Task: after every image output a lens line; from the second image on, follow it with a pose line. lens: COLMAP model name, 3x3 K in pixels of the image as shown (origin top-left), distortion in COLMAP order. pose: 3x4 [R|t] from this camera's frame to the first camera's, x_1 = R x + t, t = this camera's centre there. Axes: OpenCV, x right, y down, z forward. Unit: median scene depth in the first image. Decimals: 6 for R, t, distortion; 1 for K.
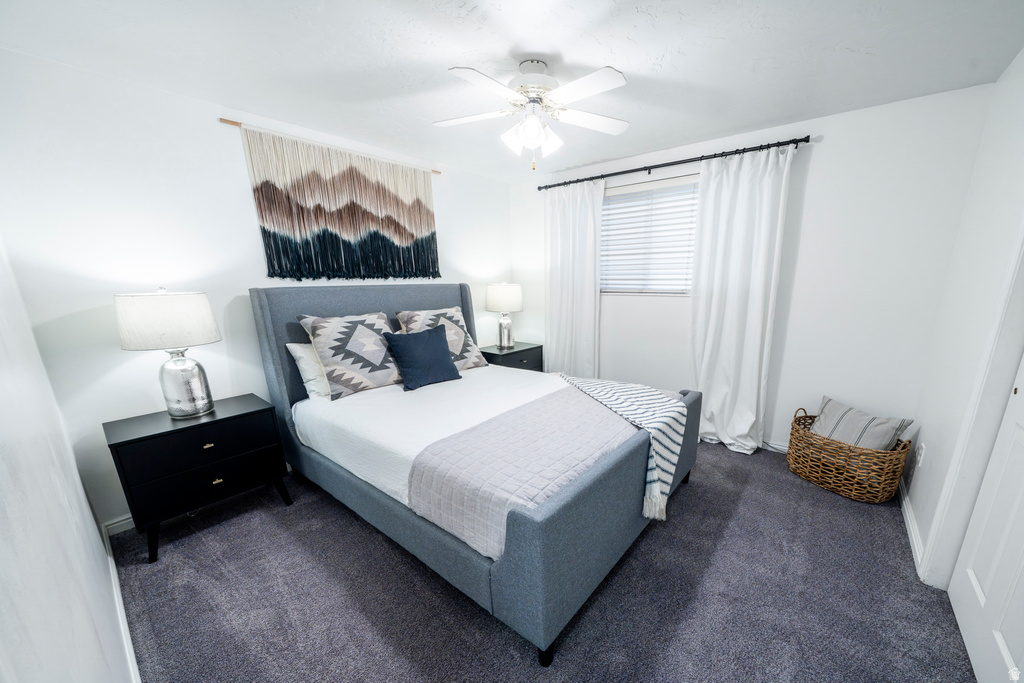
lens RADIAL K [[369.8, 0, 534.6], [0, 369.8, 362.5], [0, 0, 1]] dist [-0.001552, -0.000297]
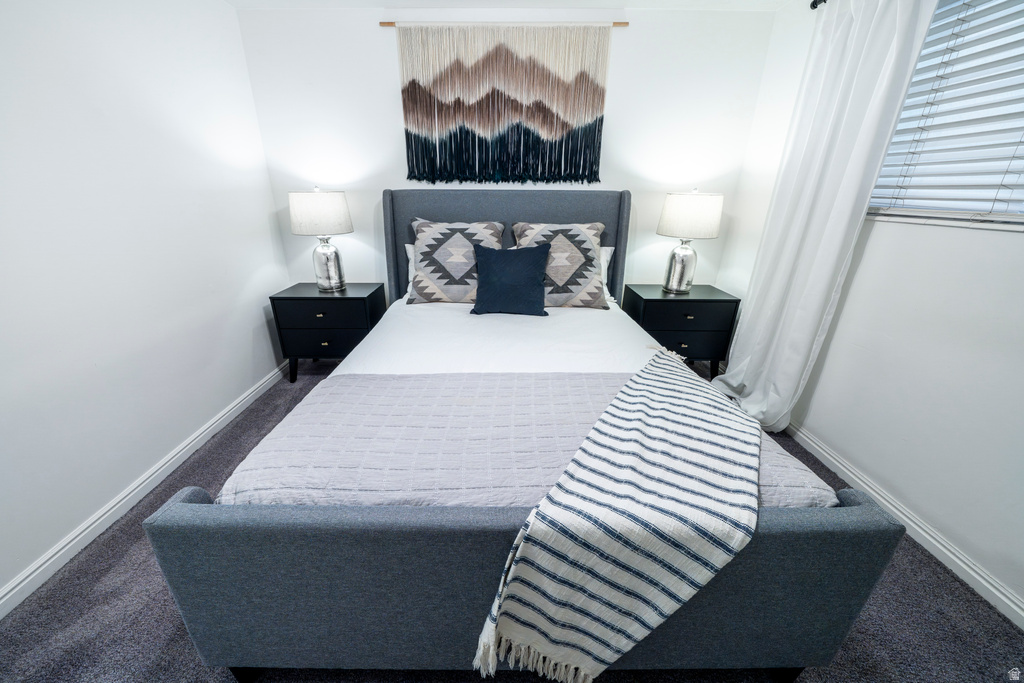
lens RADIAL K [[381.1, 0, 512.0], [0, 381.1, 341.5], [0, 0, 1]] dist [-0.000649, -0.000122]
pose [[0.634777, 0.297517, -0.713121, 0.368068], [-0.183115, 0.954533, 0.235237, -0.087134], [0.750684, -0.018740, 0.660396, 0.437327]]
